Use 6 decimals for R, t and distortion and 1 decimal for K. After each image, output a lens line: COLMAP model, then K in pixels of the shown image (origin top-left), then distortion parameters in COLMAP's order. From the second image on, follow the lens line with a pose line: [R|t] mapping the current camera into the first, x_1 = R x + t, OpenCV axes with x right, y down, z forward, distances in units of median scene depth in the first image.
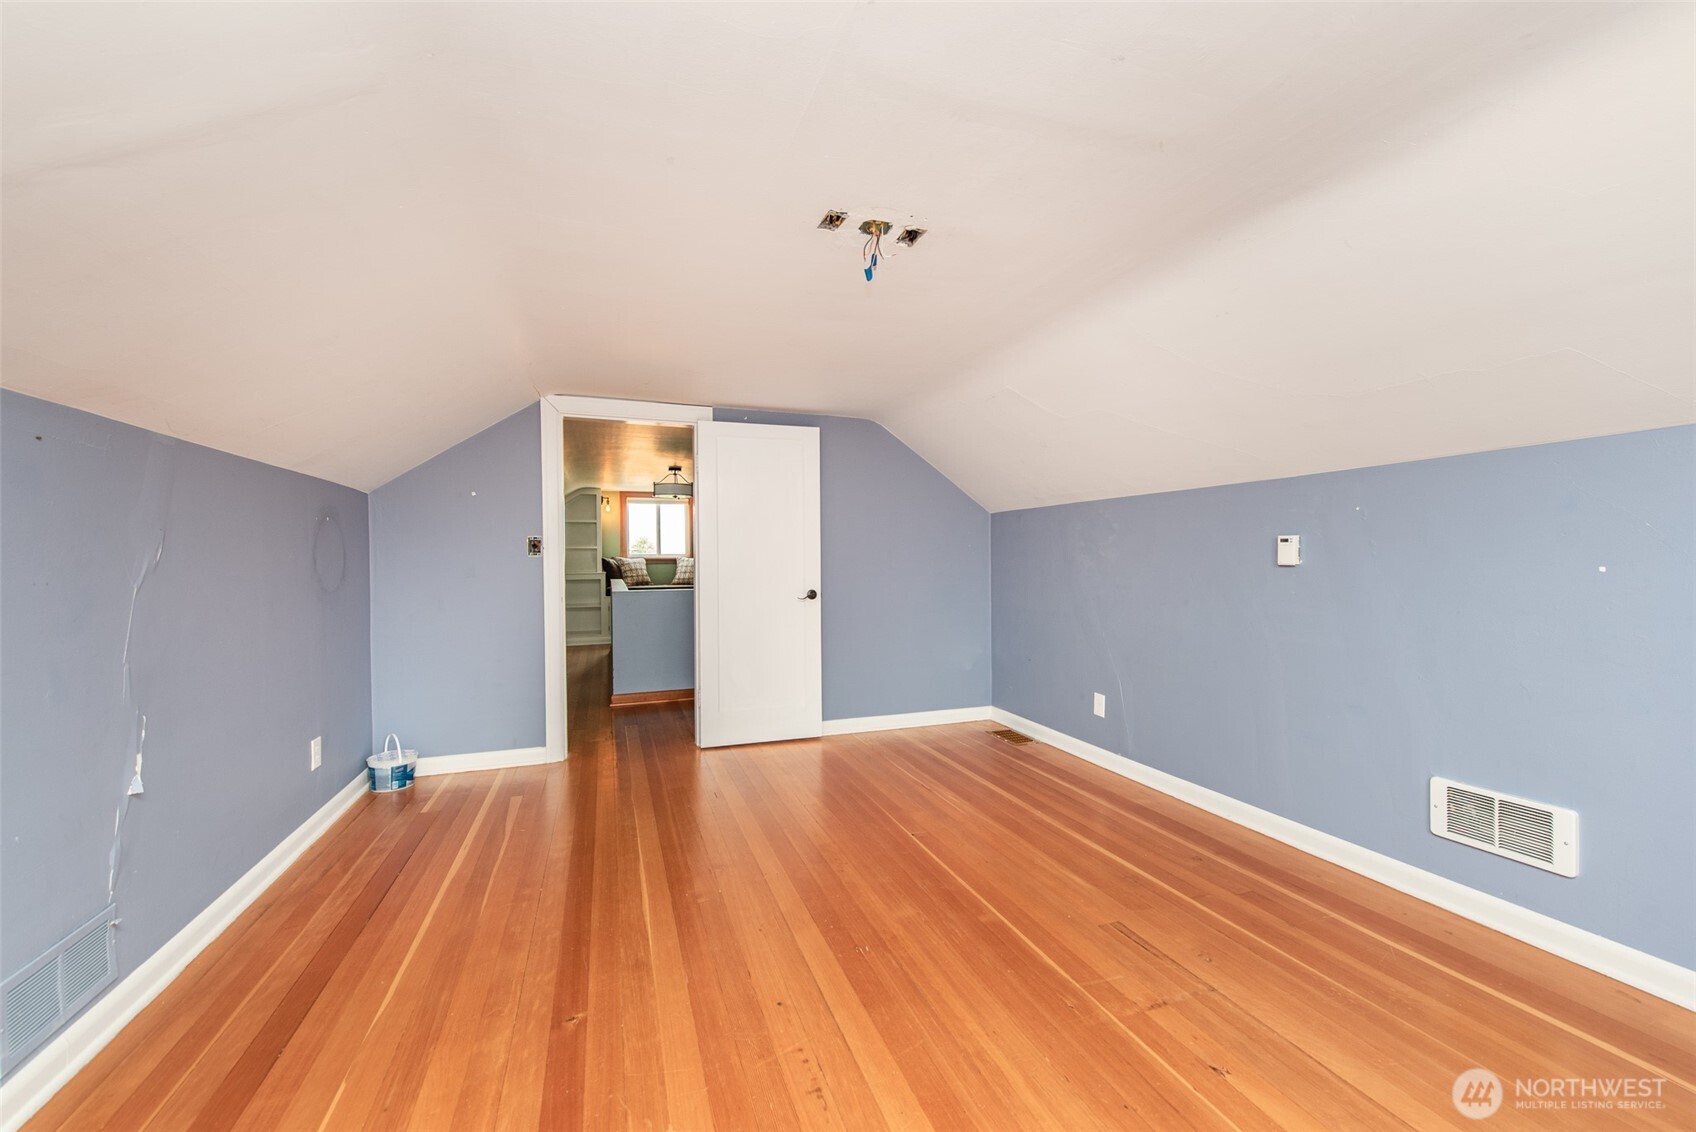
lens RADIAL K [[660.2, 0, 848.0], [0, 660.2, 566.0], [0, 0, 1]] dist [-0.000249, -0.000033]
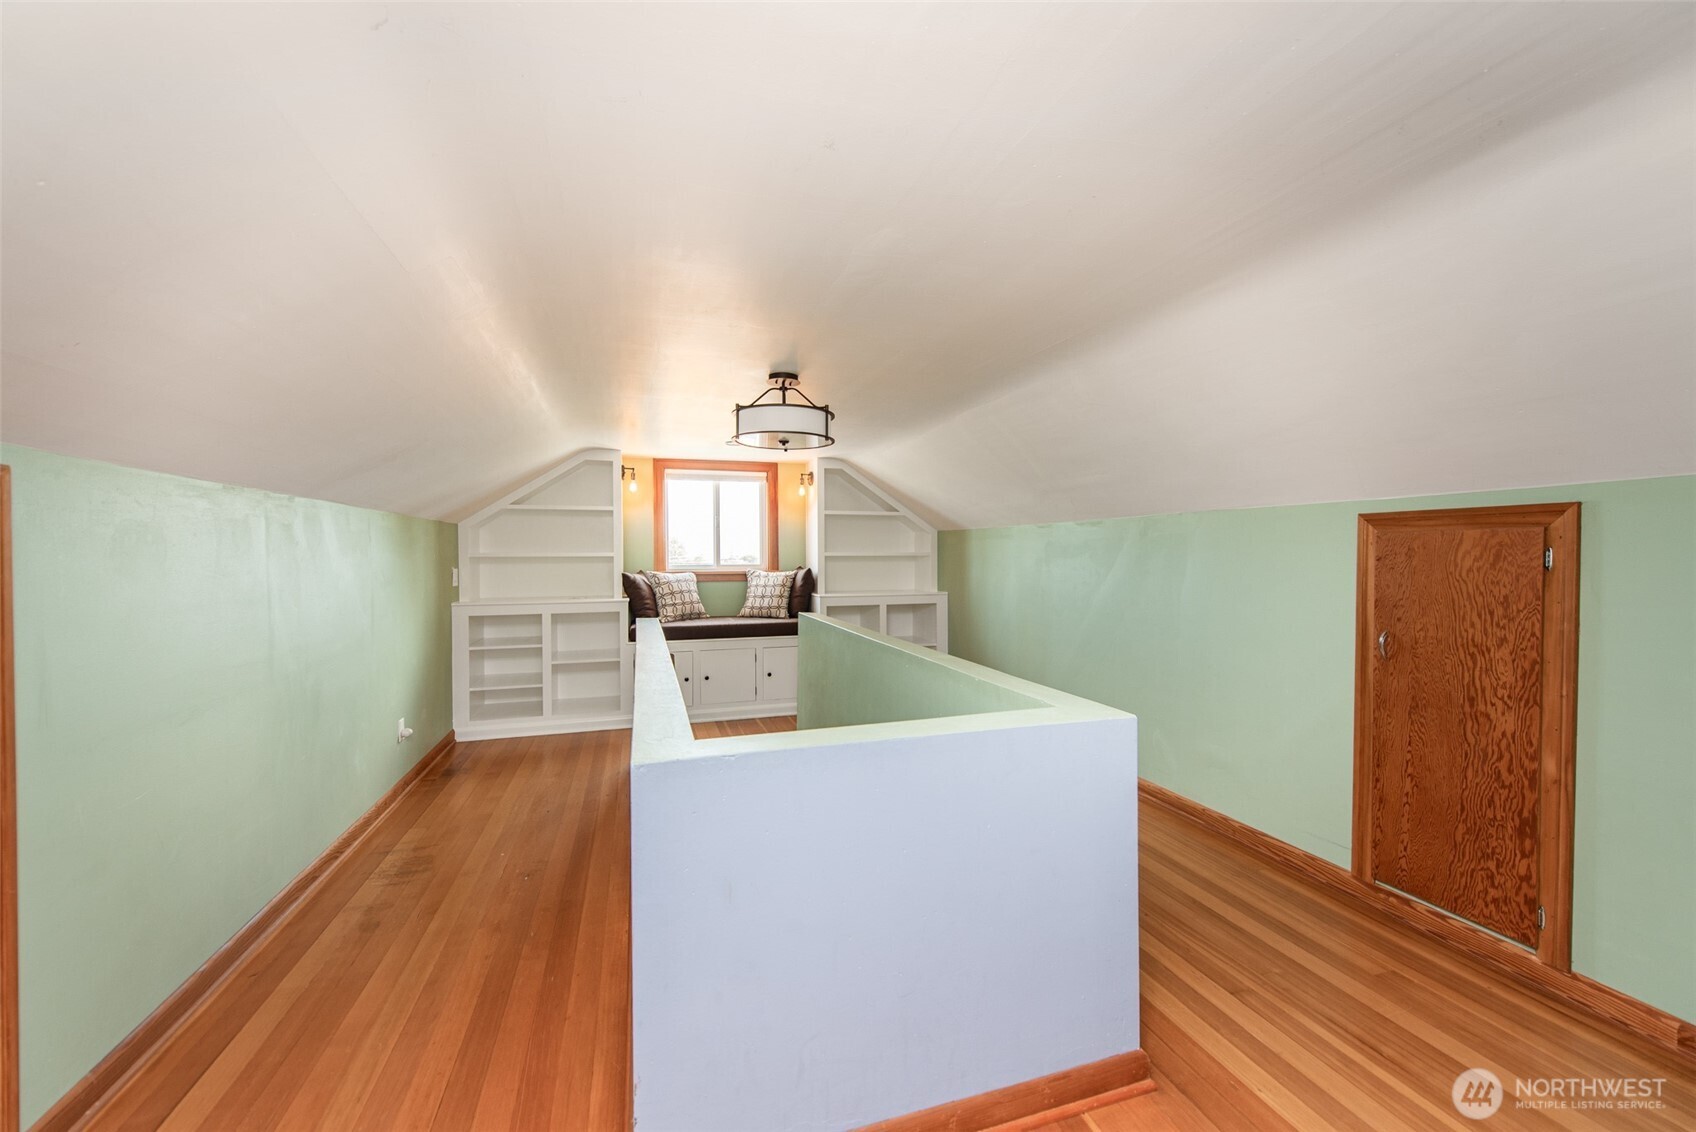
lens RADIAL K [[660.2, 0, 848.0], [0, 660.2, 566.0], [0, 0, 1]] dist [-0.000249, -0.000033]
pose [[0.998924, 0.002445, -0.046304, -0.143200], [-0.002109, 0.999971, 0.007295, -0.021594], [0.046321, -0.007189, 0.998901, 0.415719]]
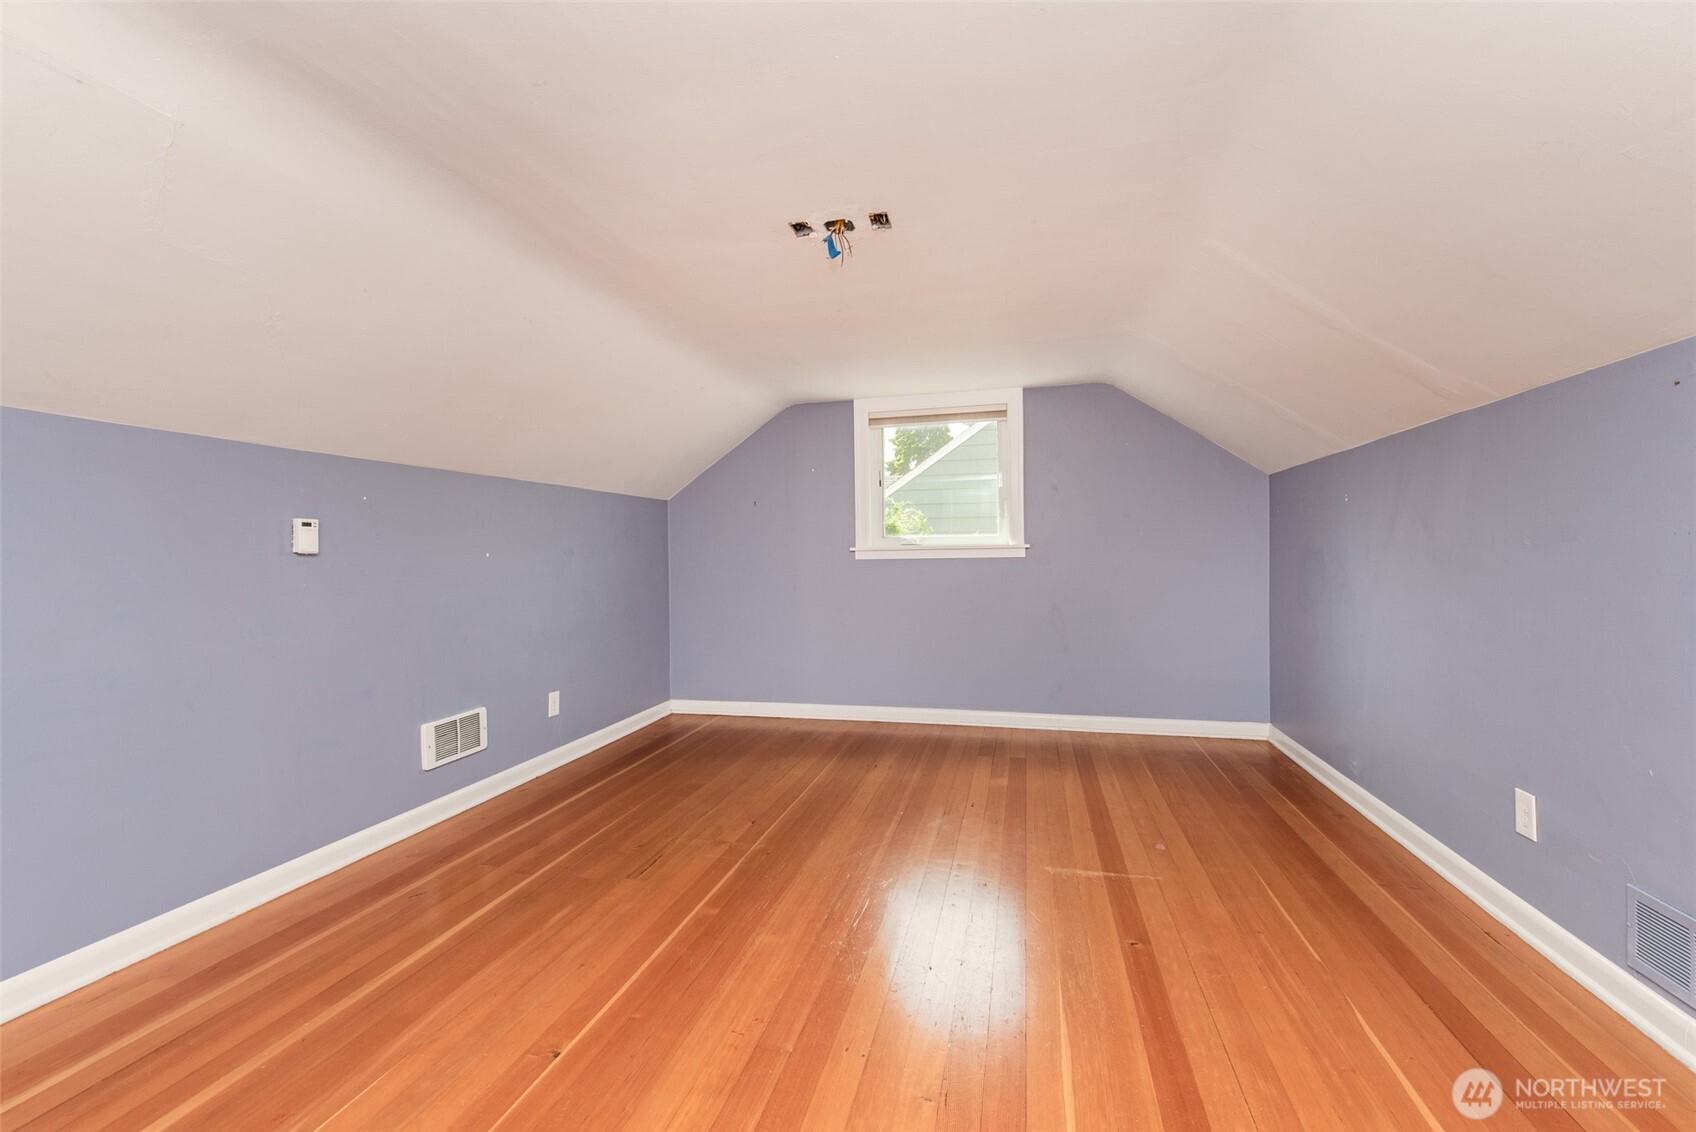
lens RADIAL K [[701.7, 0, 848.0], [0, 701.7, 566.0], [0, 0, 1]] dist [0.000148, -0.000007]
pose [[-0.825901, 0.008093, 0.563757, -0.653039], [0.023138, 0.999541, 0.019548, 0.020134], [-0.563340, 0.029189, -0.825709, 2.095550]]
